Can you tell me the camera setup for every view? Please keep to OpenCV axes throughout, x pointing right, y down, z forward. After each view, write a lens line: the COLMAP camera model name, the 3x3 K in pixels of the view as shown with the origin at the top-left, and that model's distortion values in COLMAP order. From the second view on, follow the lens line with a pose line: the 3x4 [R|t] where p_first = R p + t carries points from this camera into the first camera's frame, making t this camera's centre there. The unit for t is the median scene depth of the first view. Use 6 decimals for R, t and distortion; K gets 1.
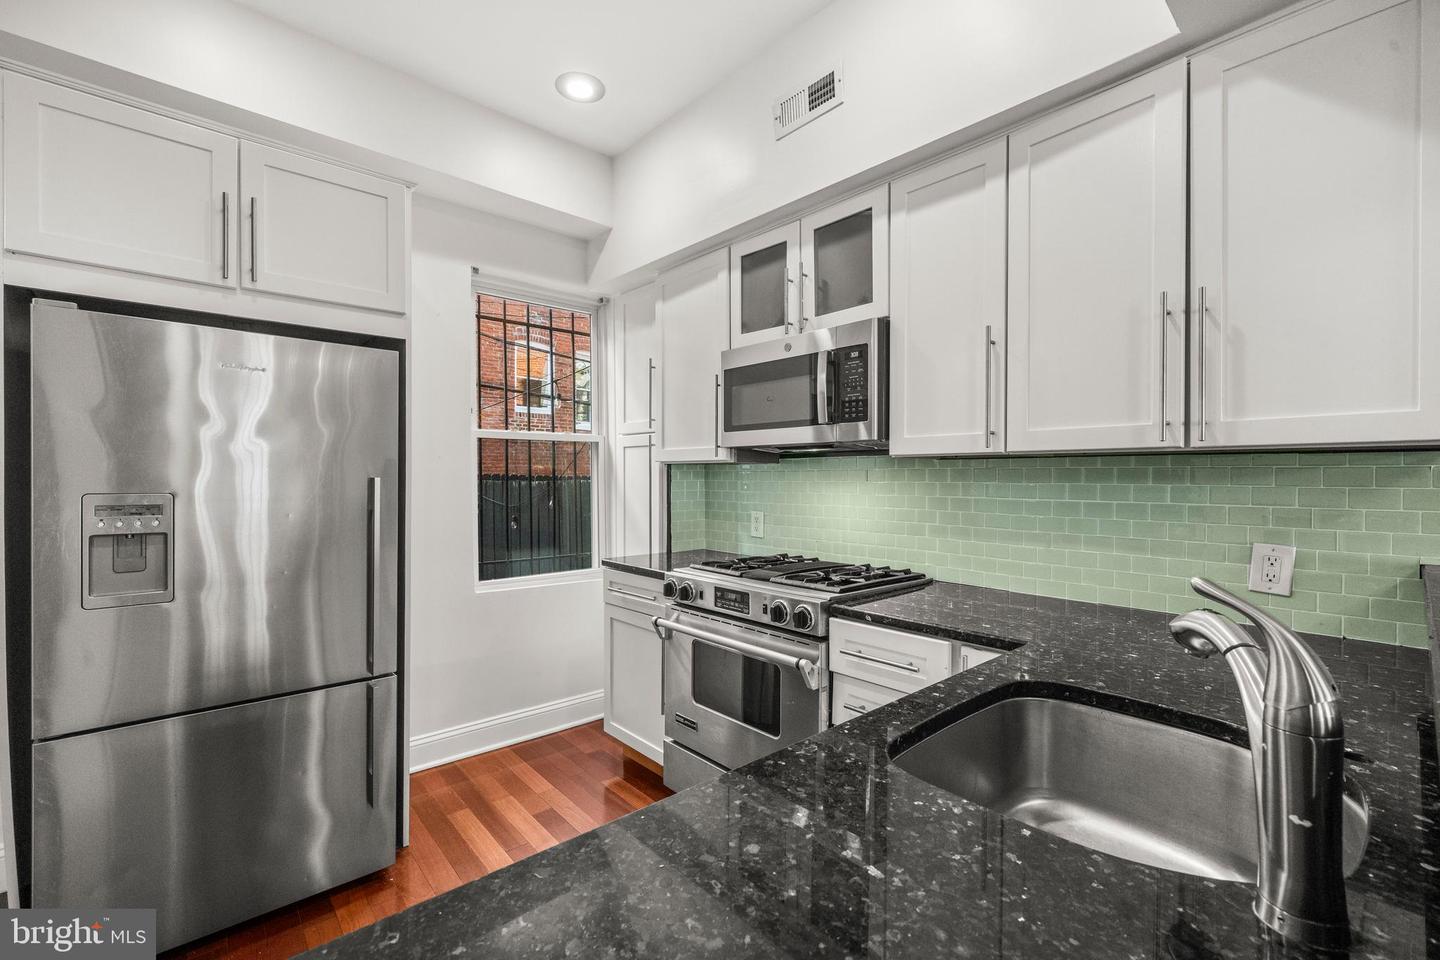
lens RADIAL K [[621.5, 0, 720.0], [0, 621.5, 480.0], [0, 0, 1]] dist [0.001655, 0.000114]
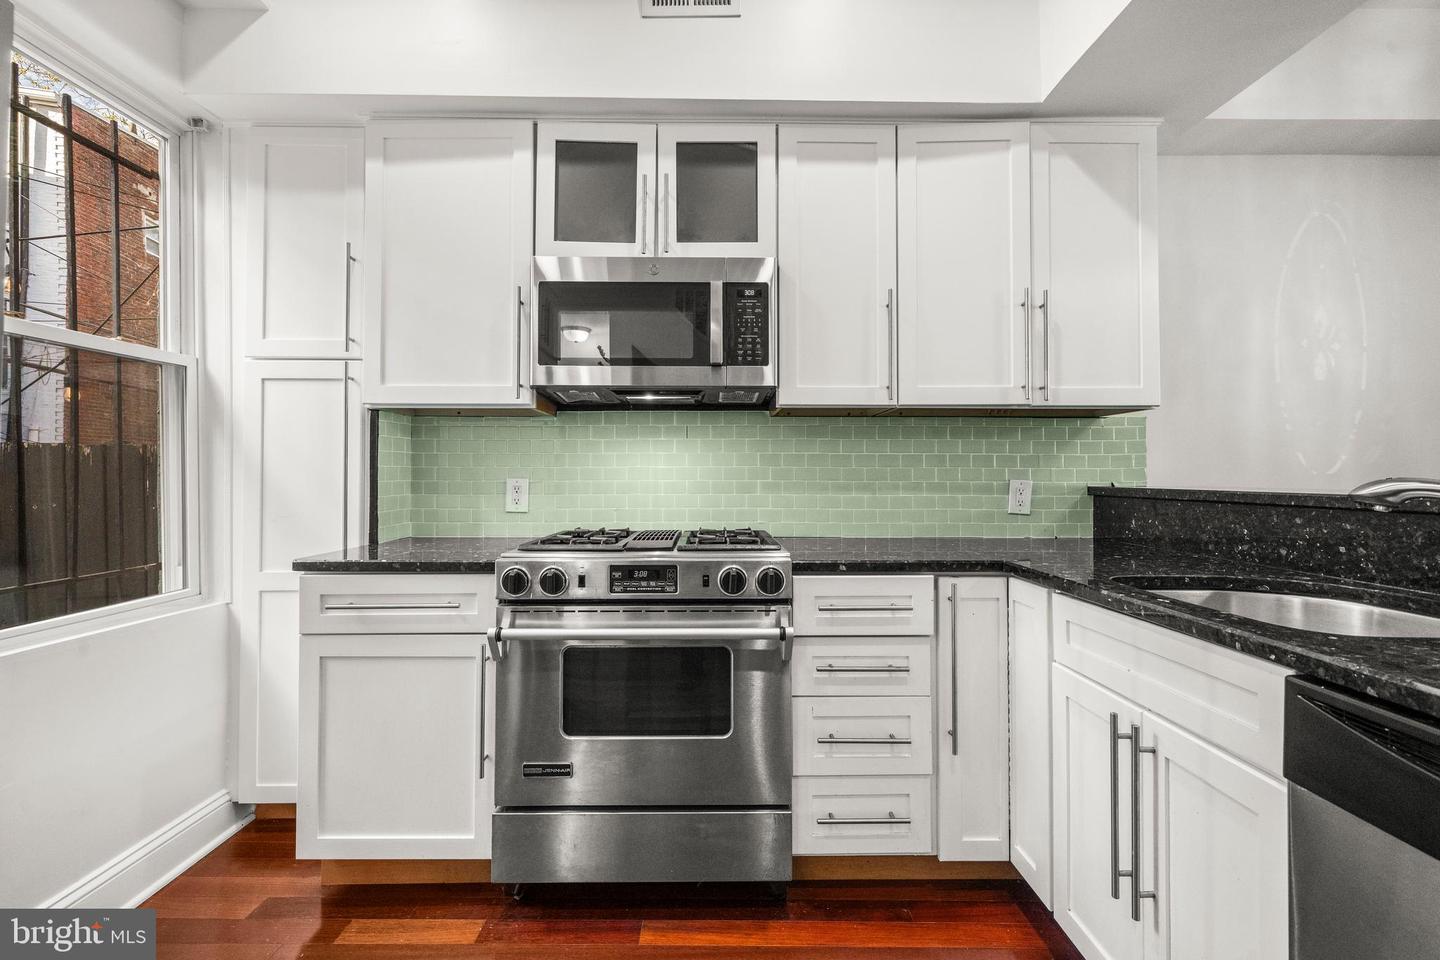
lens RADIAL K [[617.5, 0, 719.1], [0, 617.5, 464.8], [0, 0, 1]] dist [-0.001276, 0.000170]
pose [[0.657943, 0.011811, 0.752975, -0.477270], [0.004407, 0.999799, -0.019533, 0.067143], [-0.753055, 0.016170, 0.657759, 0.420135]]
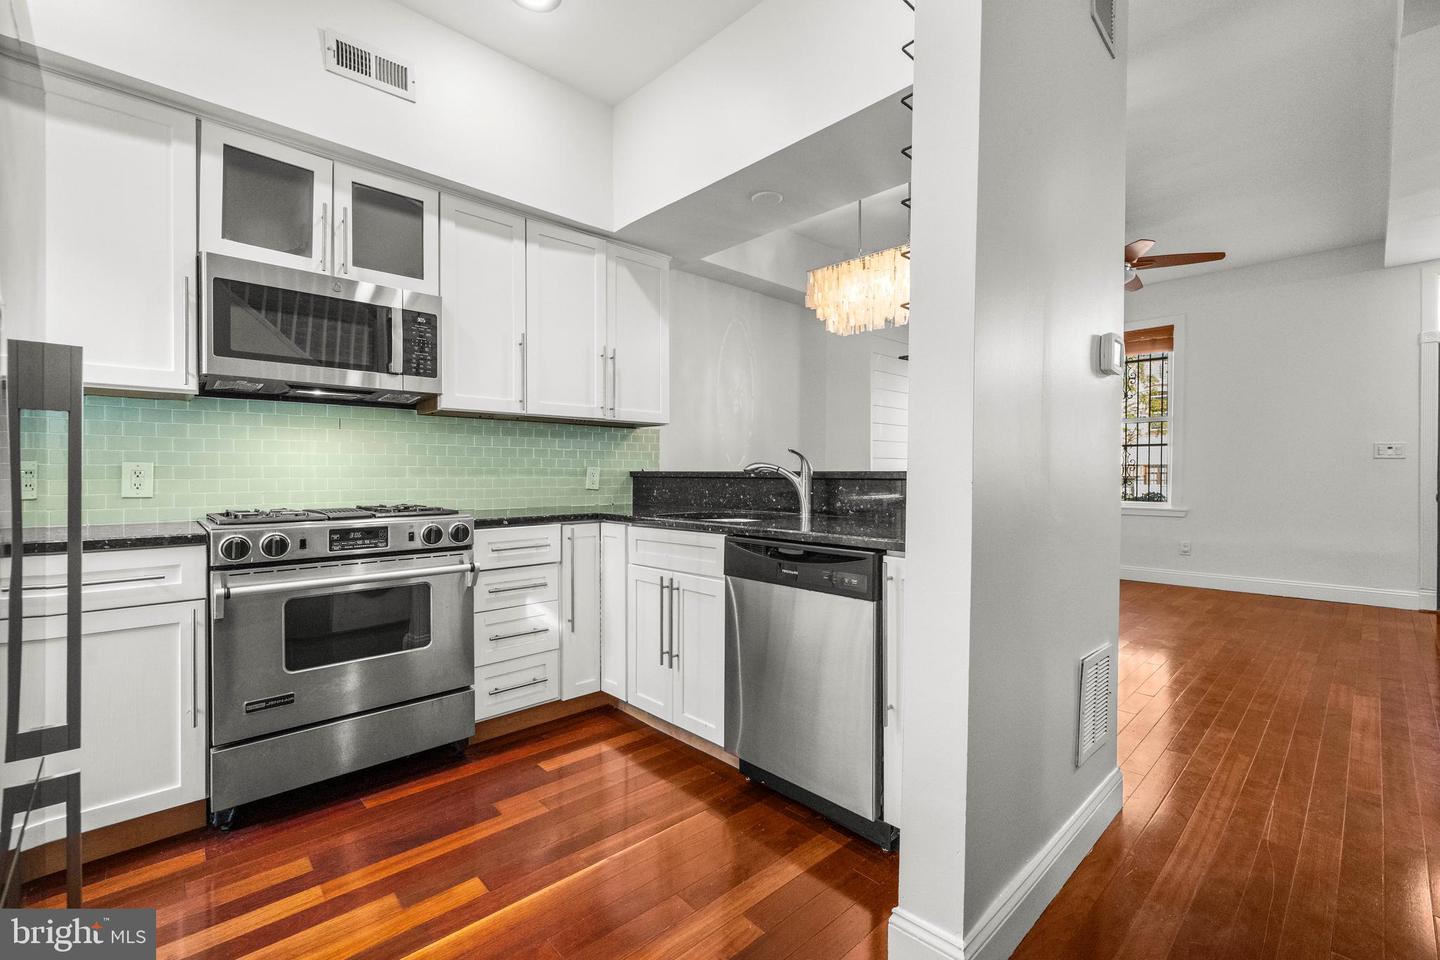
lens RADIAL K [[618.1, 0, 722.6], [0, 618.1, 473.8], [0, 0, 1]] dist [-0.000123, -0.000015]
pose [[-0.036069, -0.003132, 0.999344, -0.951858], [0.005933, 0.999977, 0.003348, 0.088699], [-0.999332, 0.006050, -0.036050, 0.448311]]
